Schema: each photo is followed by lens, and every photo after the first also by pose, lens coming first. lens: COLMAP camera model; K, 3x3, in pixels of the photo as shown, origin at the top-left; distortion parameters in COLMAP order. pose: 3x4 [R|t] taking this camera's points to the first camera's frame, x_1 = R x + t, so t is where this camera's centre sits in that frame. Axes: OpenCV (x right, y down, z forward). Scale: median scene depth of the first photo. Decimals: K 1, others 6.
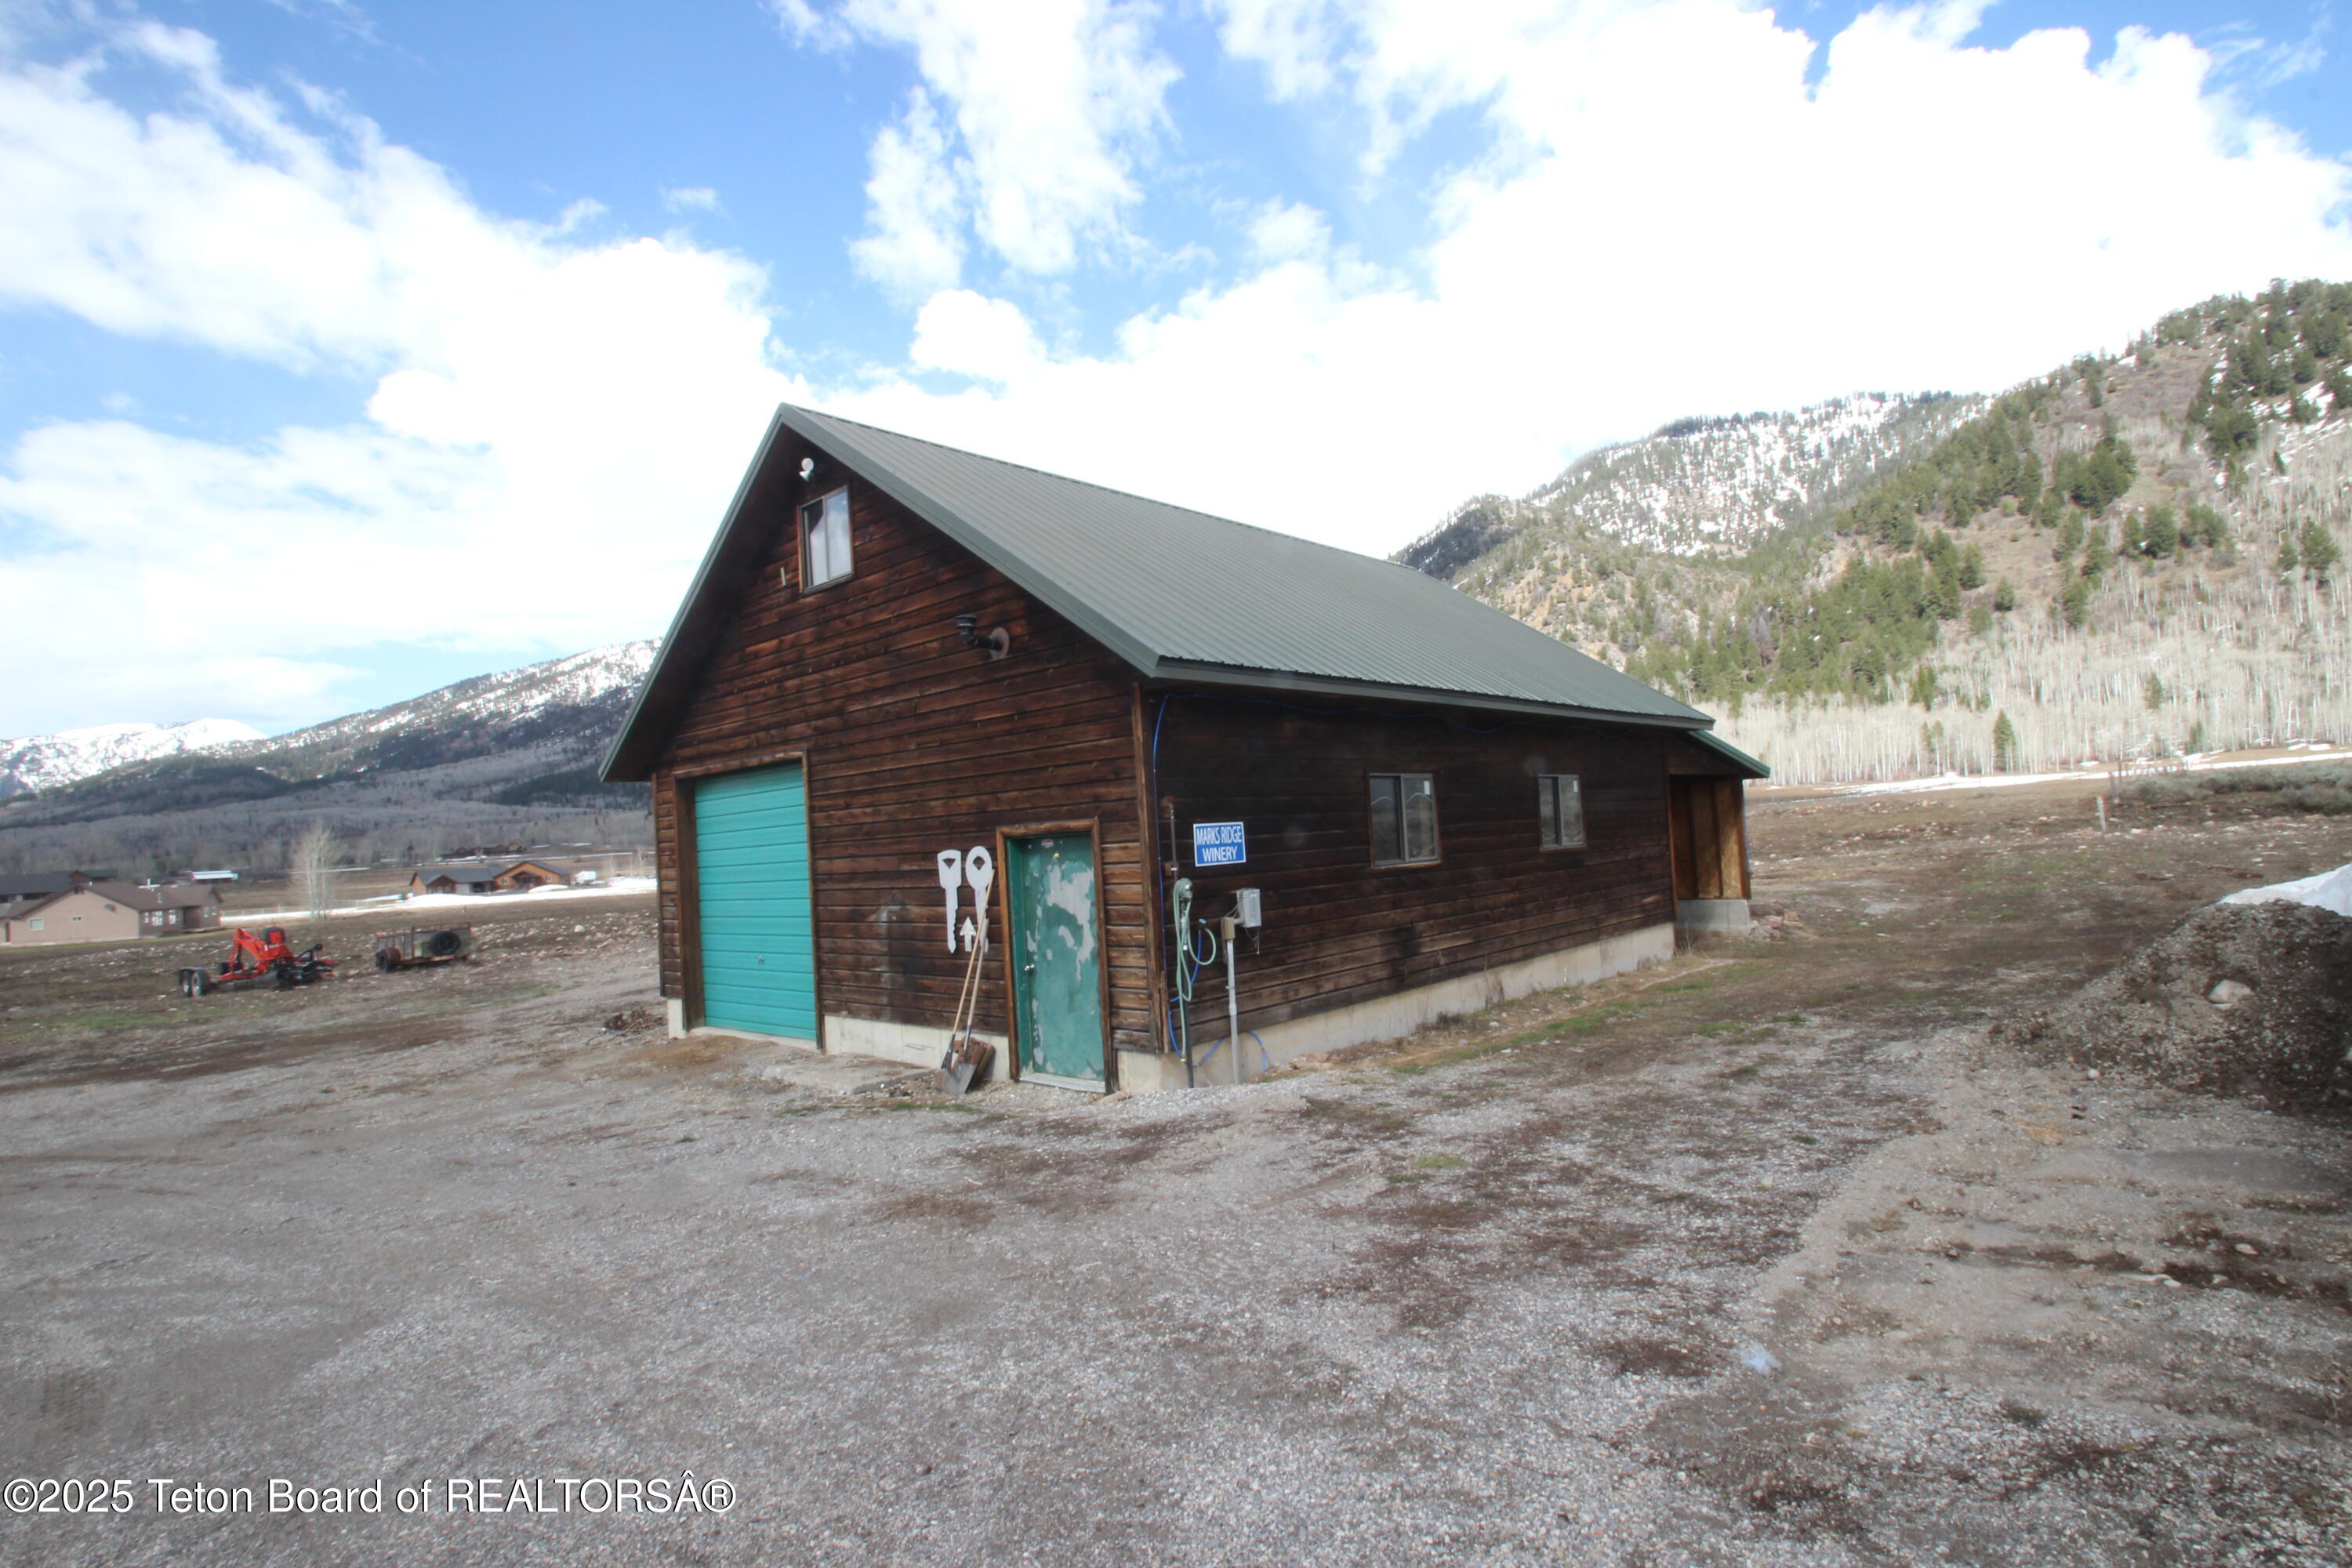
lens RADIAL K [[1148.9, 0, 1201.6], [0, 1148.9, 792.9], [0, 0, 1]] dist [0.036561, -0.026799]
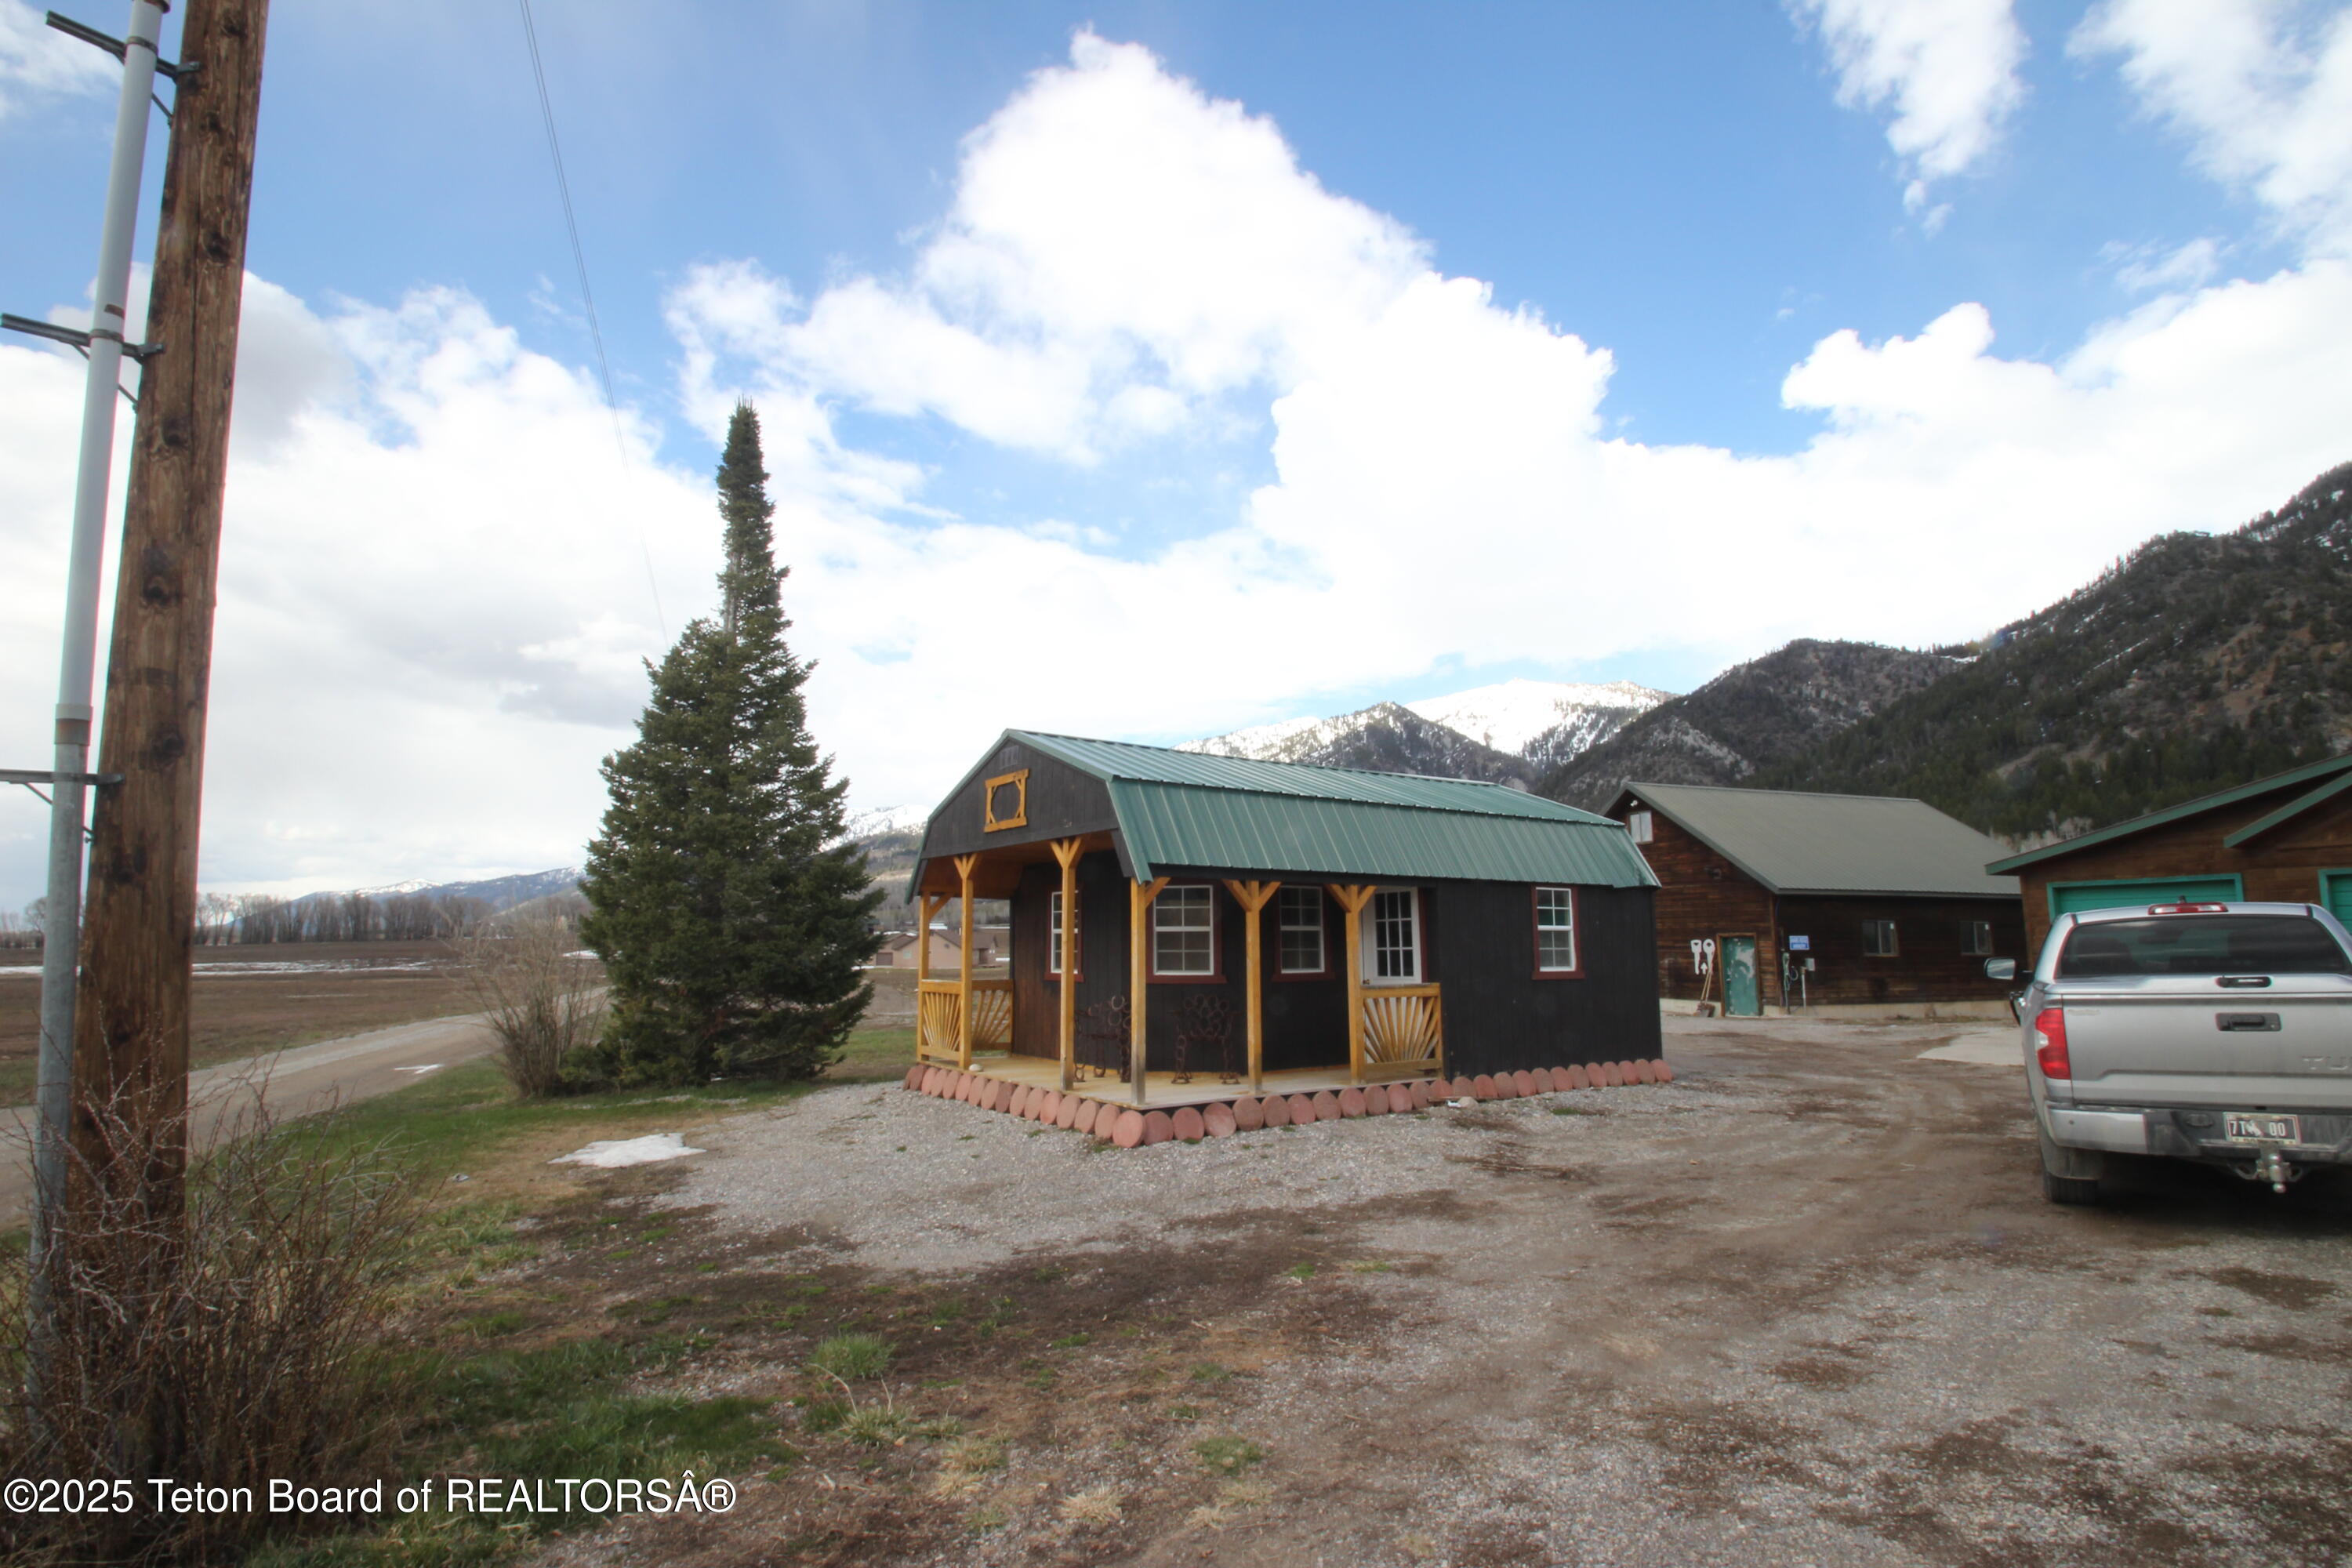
lens RADIAL K [[1148.9, 0, 1201.6], [0, 1148.9, 792.9], [0, 0, 1]] dist [0.036561, -0.026799]
pose [[0.894105, -0.007068, -0.447803, -0.019508], [-0.027350, 0.997147, -0.070348, -0.079545], [0.447022, 0.075146, 0.891361, -2.130111]]
